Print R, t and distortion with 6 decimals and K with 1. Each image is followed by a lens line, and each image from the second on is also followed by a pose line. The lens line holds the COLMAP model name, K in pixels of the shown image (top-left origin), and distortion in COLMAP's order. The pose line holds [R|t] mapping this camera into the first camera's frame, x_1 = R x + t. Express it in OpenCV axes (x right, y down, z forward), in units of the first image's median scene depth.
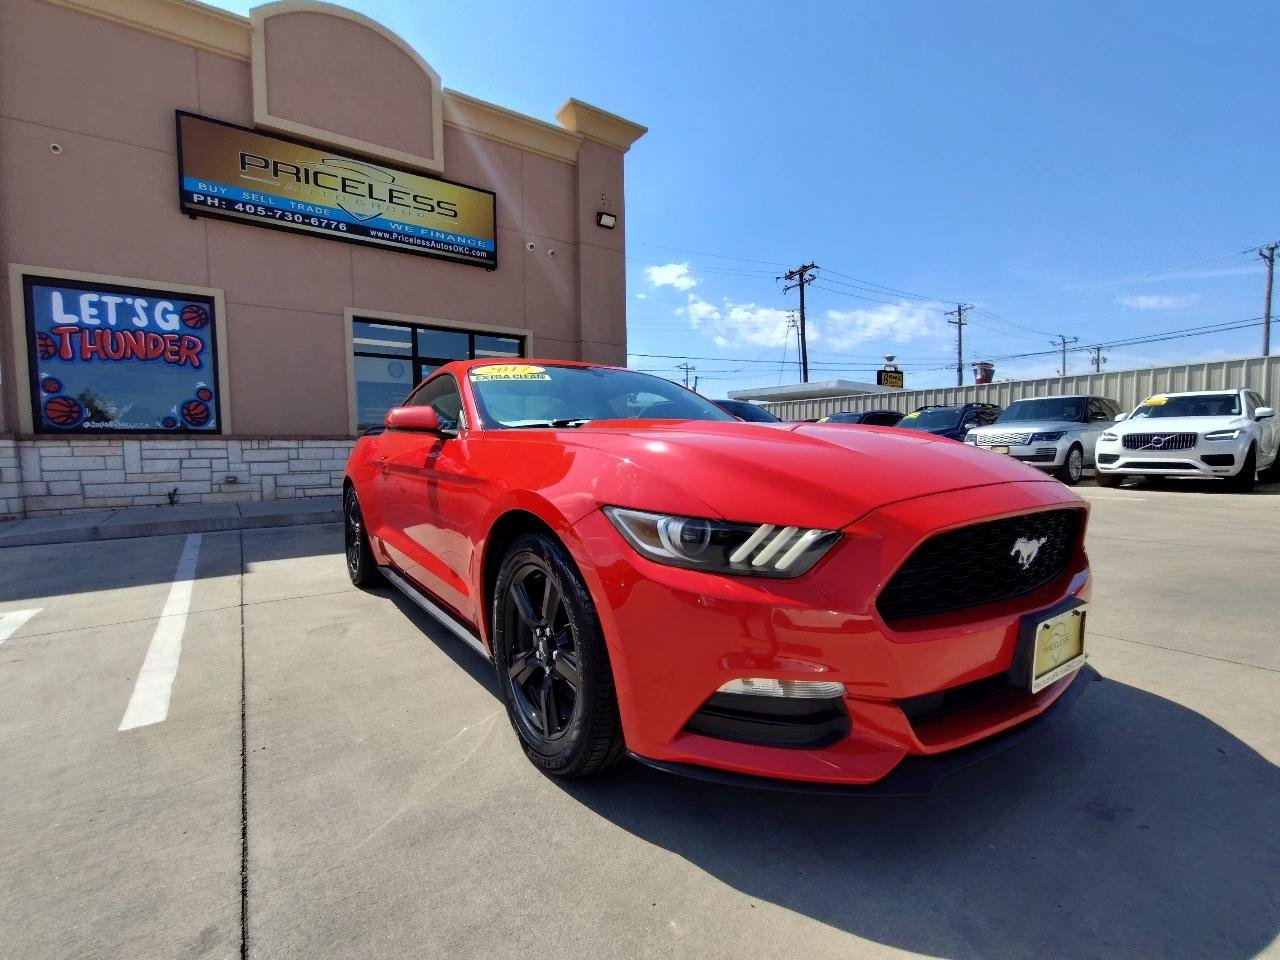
lens RADIAL K [[601.5, 0, 640.0], [0, 601.5, 480.0], [0, 0, 1]] dist [-0.003483, 0.000509]
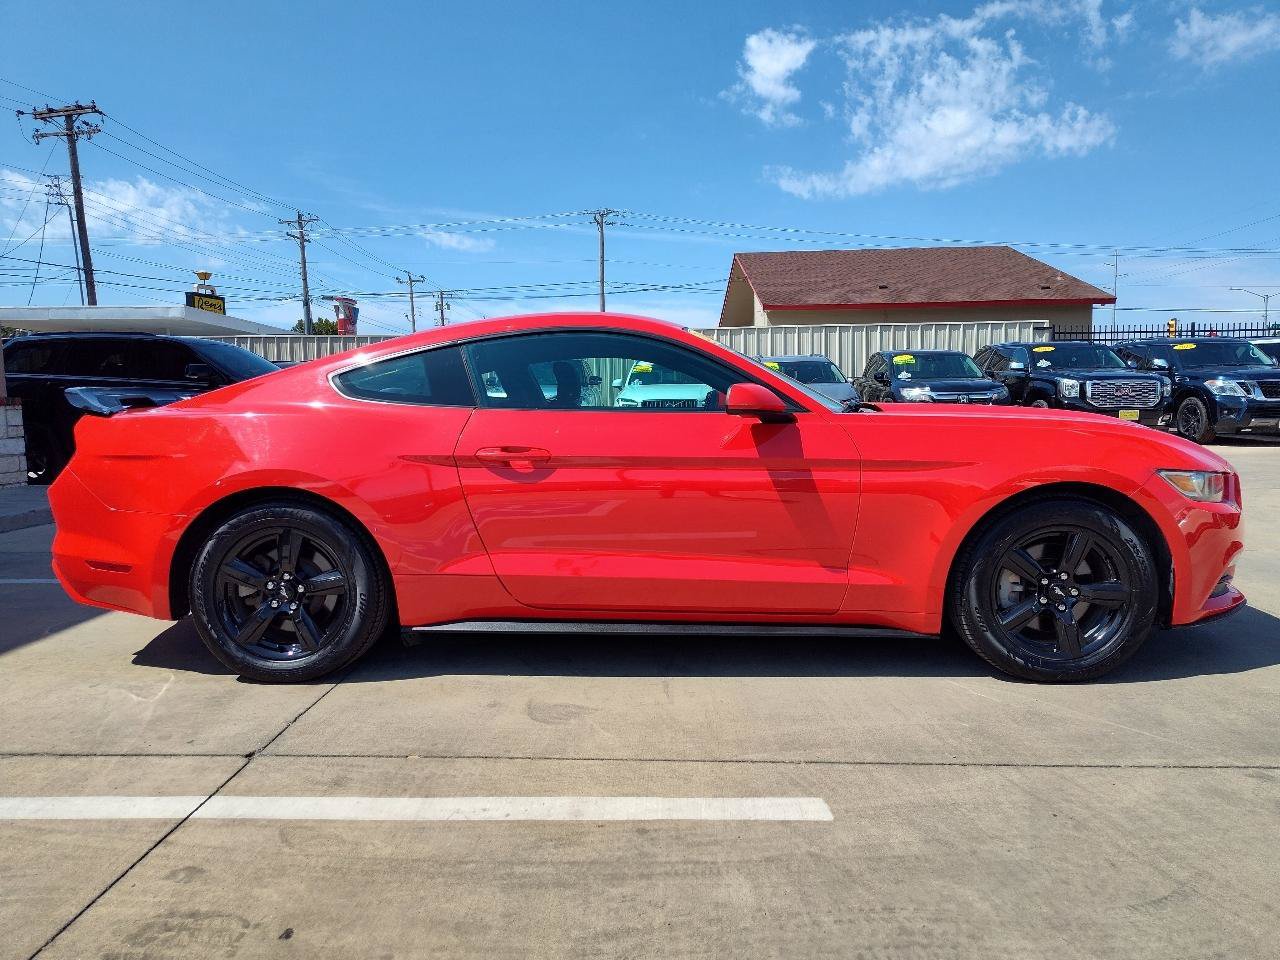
lens RADIAL K [[891.9, 0, 643.1], [0, 891.9, 461.2], [0, 0, 1]] dist [0.050716, -0.067014]
pose [[0.591496, -0.051256, 0.804677, -0.124837], [0.047135, 0.998469, 0.028953, -0.005011], [-0.804929, 0.020803, 0.593007, 0.033416]]
